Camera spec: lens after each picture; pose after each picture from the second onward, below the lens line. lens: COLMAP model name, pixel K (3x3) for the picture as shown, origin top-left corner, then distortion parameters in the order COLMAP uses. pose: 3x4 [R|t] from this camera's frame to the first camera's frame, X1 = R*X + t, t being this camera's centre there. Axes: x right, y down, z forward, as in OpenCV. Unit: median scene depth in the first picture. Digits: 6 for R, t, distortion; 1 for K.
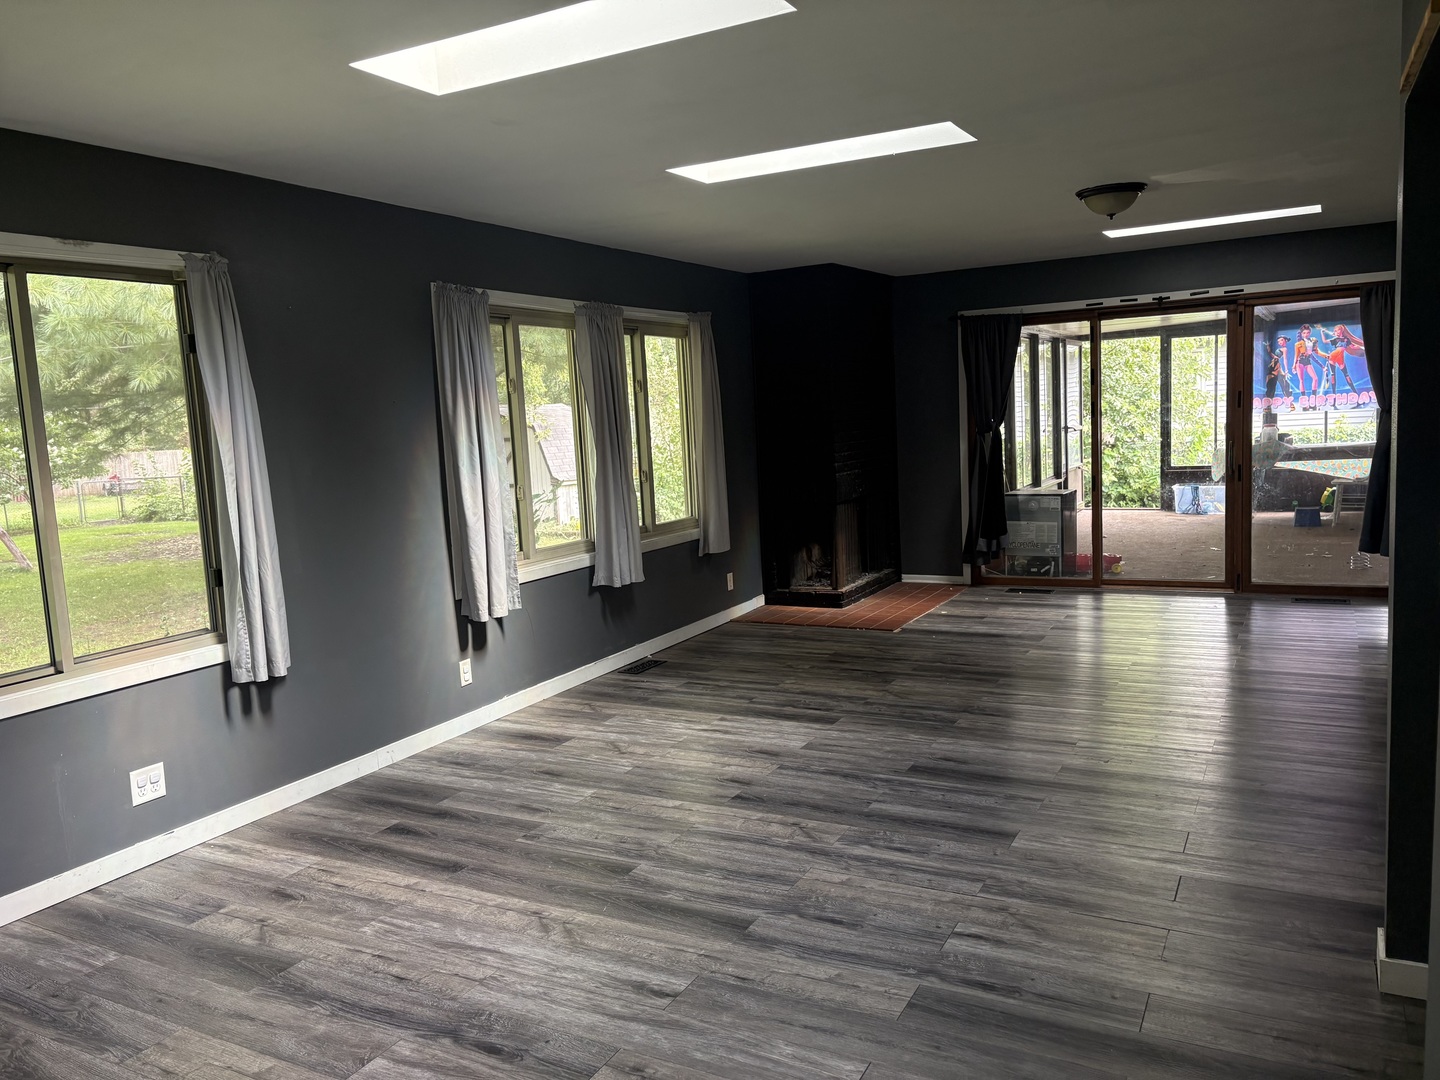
lens RADIAL K [[1088.4, 0, 715.5], [0, 1088.4, 536.2], [0, 0, 1]] dist [0.066760, -0.102163]
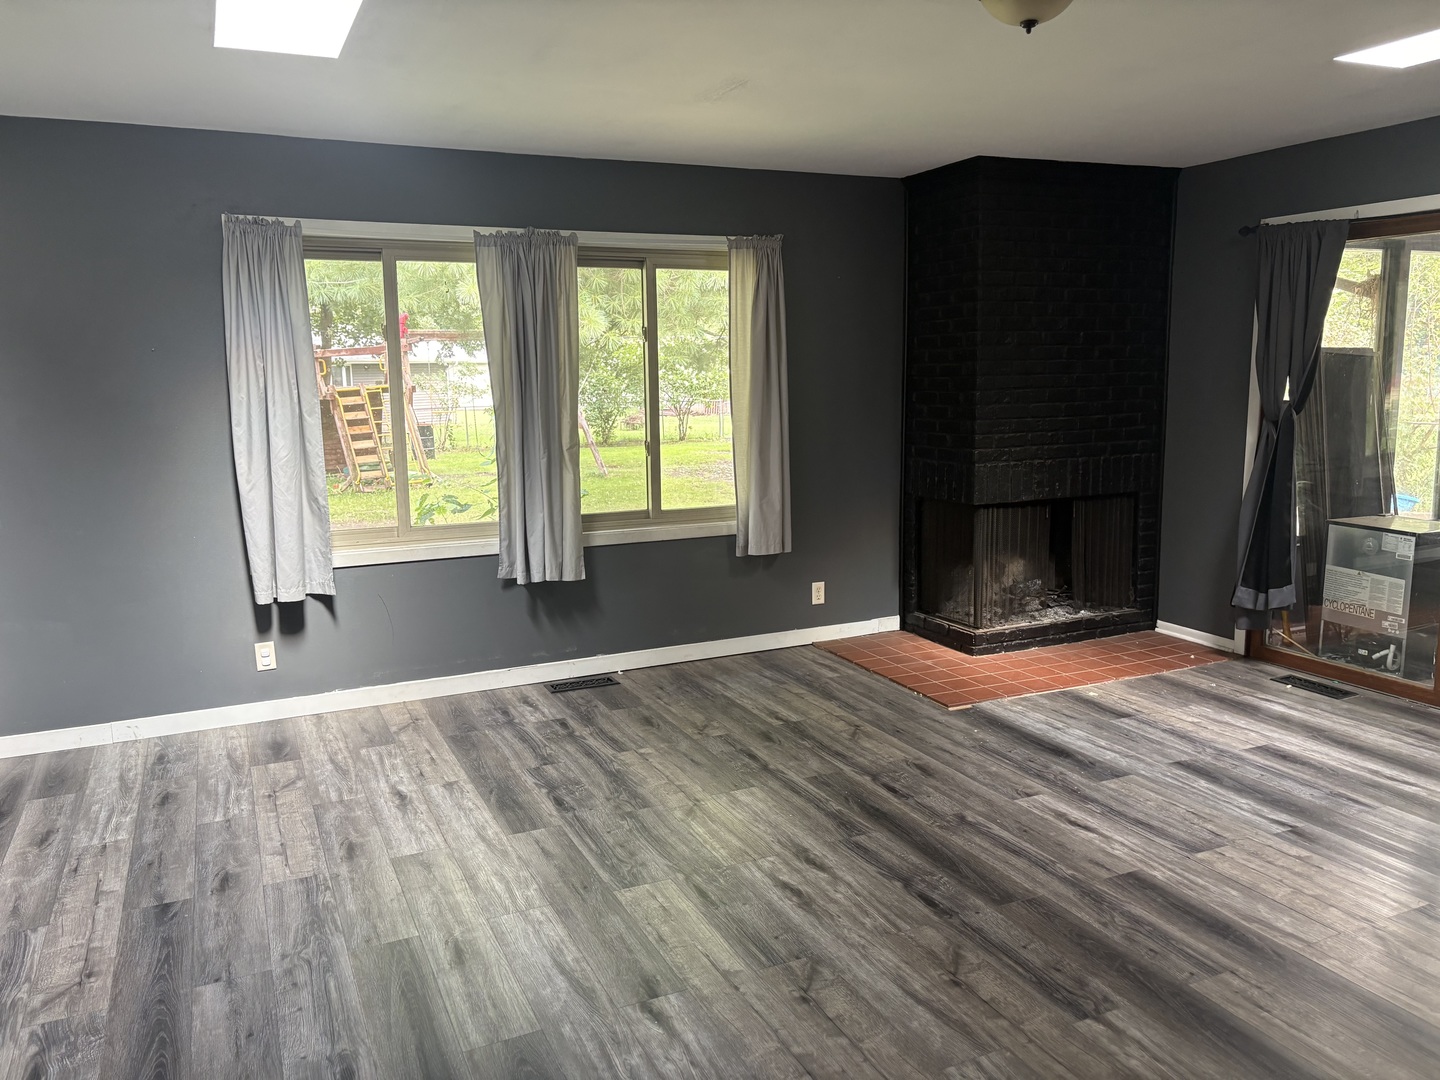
lens RADIAL K [[1088.4, 0, 715.5], [0, 1088.4, 536.2], [0, 0, 1]] dist [0.066760, -0.102163]
pose [[0.799719, 0.132235, -0.585631, 0.575004], [-0.094254, 0.991000, 0.095056, -0.092085], [0.592930, -0.020820, 0.804985, 0.497288]]
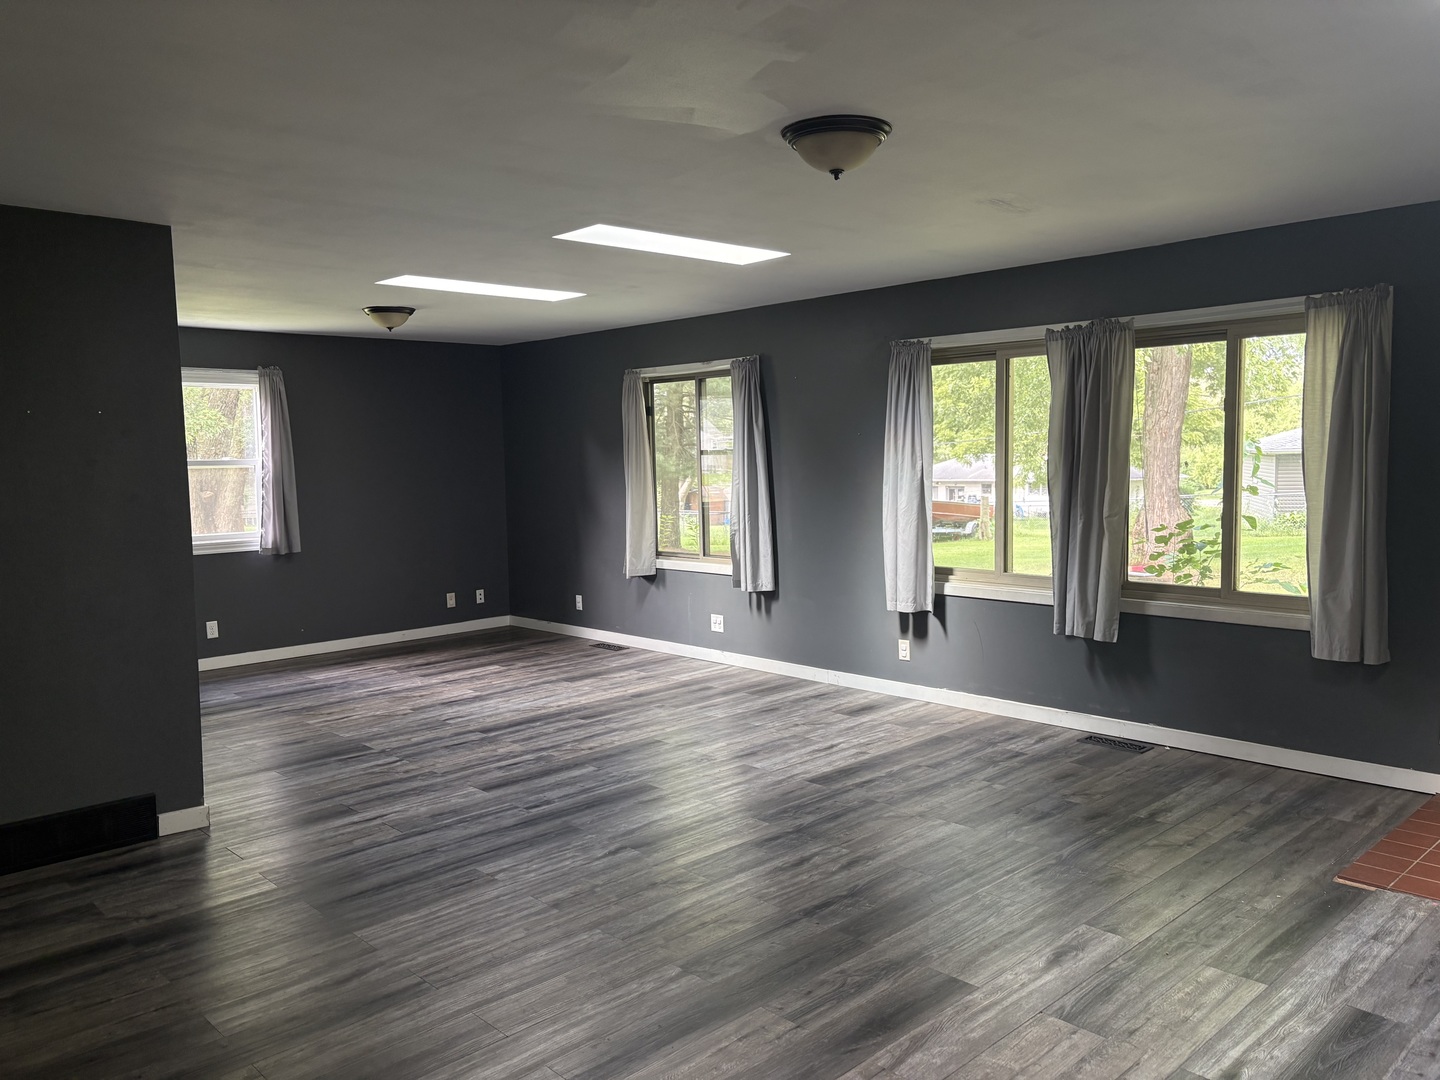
lens RADIAL K [[1088.4, 0, 715.5], [0, 1088.4, 536.2], [0, 0, 1]] dist [0.066760, -0.102163]
pose [[-0.307977, 0.131845, -0.942214, 0.982220], [-0.073709, 0.984068, 0.161794, -0.186311], [0.948534, 0.119278, -0.293352, 1.139446]]
